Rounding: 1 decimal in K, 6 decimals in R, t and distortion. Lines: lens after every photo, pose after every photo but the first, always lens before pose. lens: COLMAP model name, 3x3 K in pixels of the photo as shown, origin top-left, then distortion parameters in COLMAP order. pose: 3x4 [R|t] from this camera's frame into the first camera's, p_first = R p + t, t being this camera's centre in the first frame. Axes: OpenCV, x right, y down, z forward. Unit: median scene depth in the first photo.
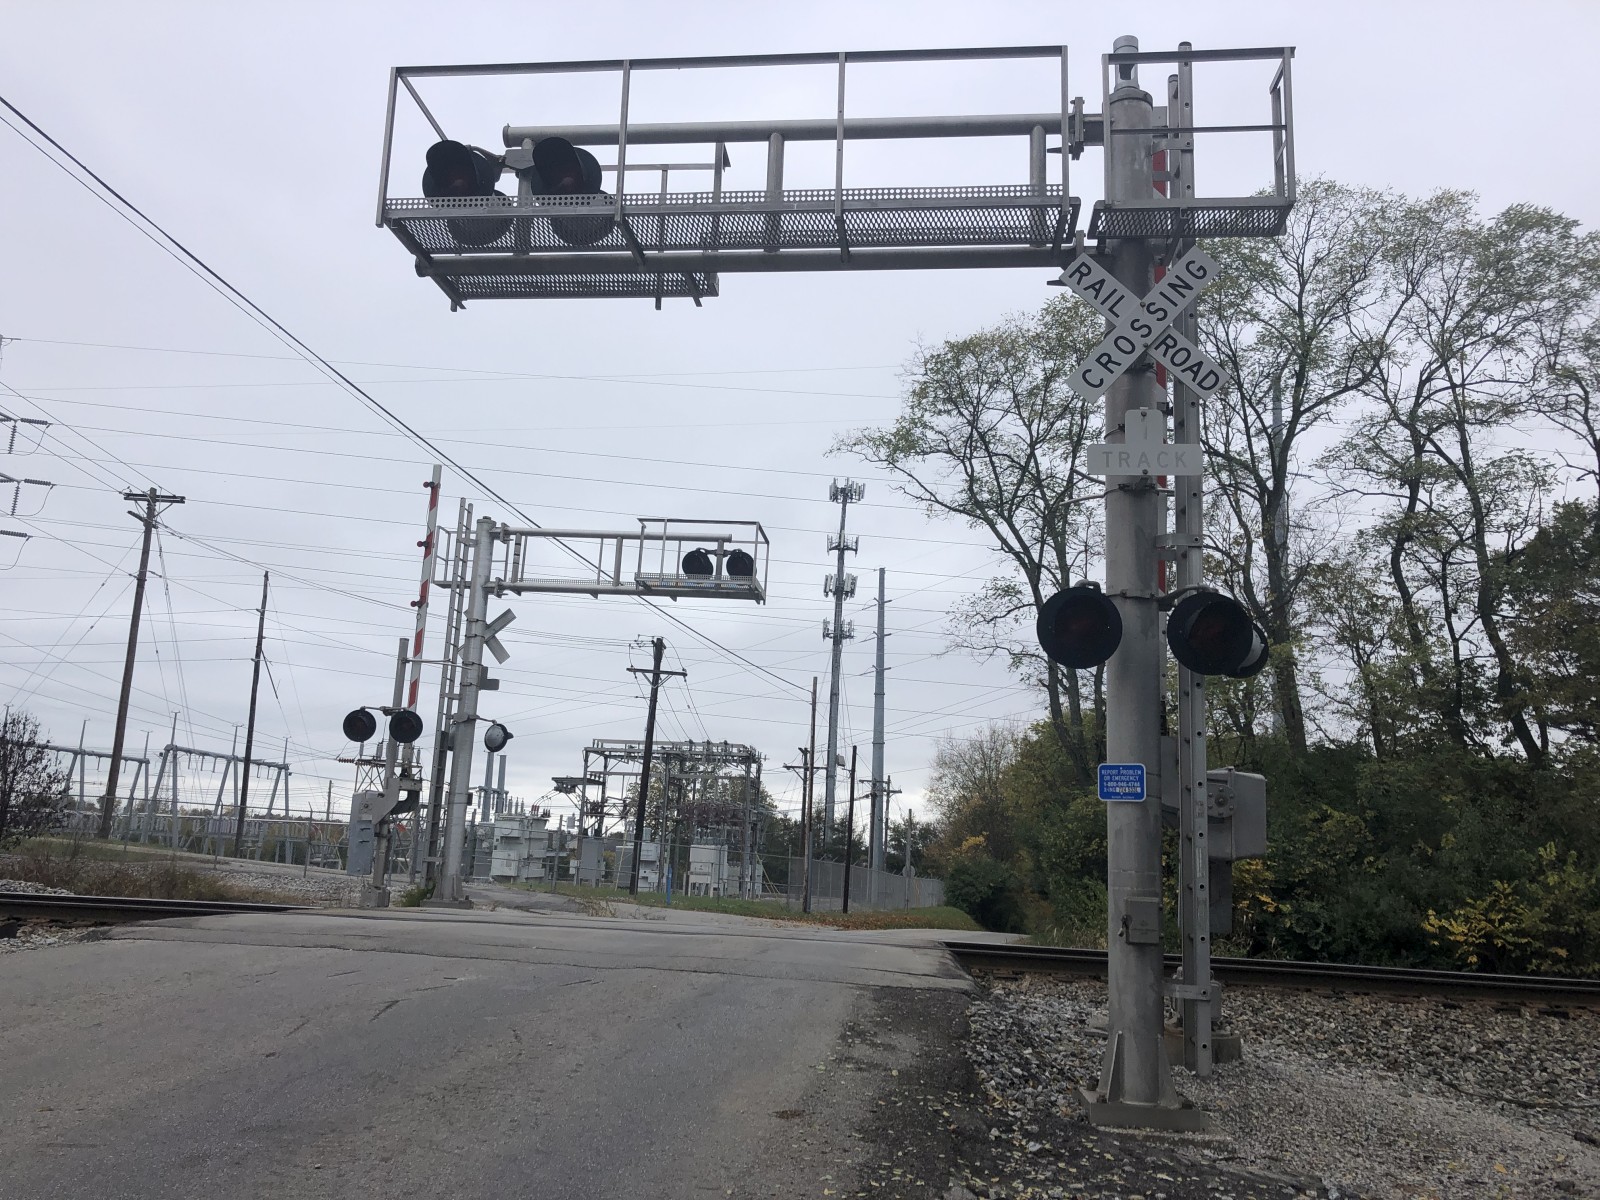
lens RADIAL K [[1276.9, 0, 771.5], [0, 1276.9, 584.3], [0, 0, 1]] dist [0.071752, -0.081507]
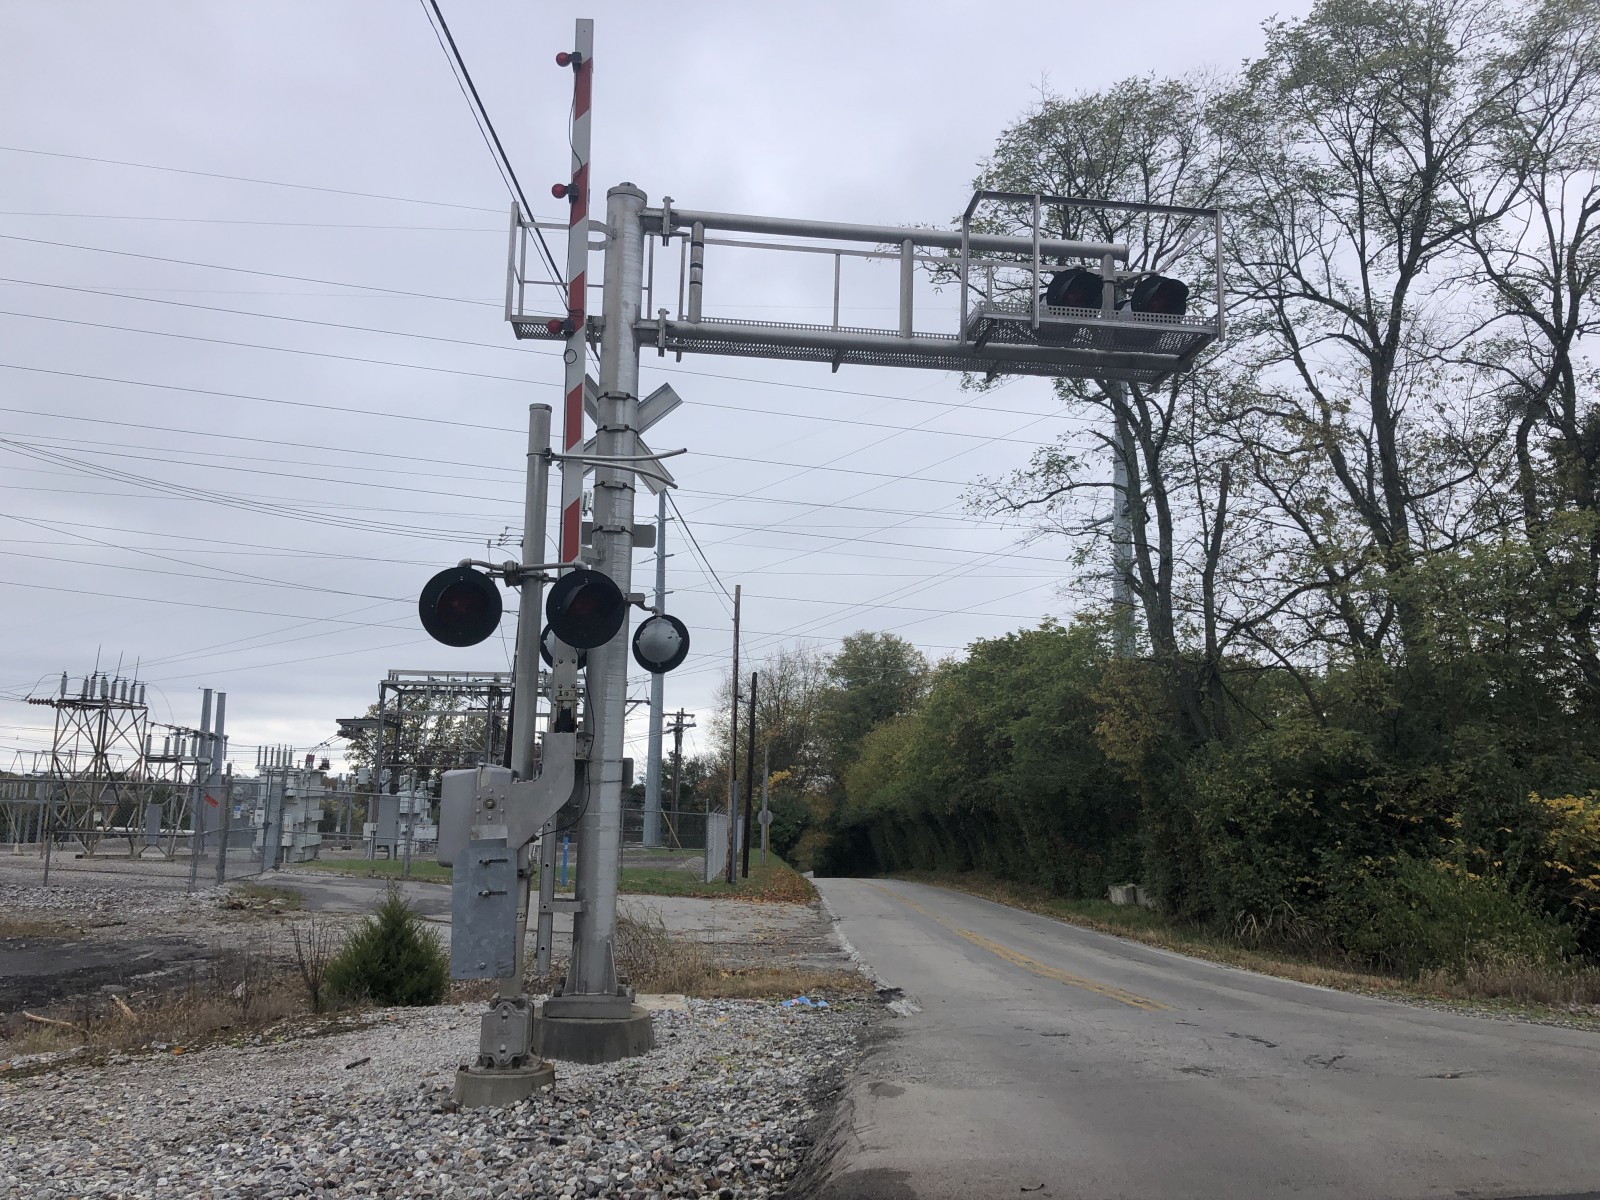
lens RADIAL K [[1298.2, 0, 824.5], [0, 1298.2, 593.8], [0, 0, 1]] dist [-0.000206, 0.000745]
pose [[0.964412, 0.003726, 0.264377, -0.278904], [-0.019741, 0.998124, 0.057946, 0.069749], [-0.263666, -0.061103, 0.962677, 0.506401]]
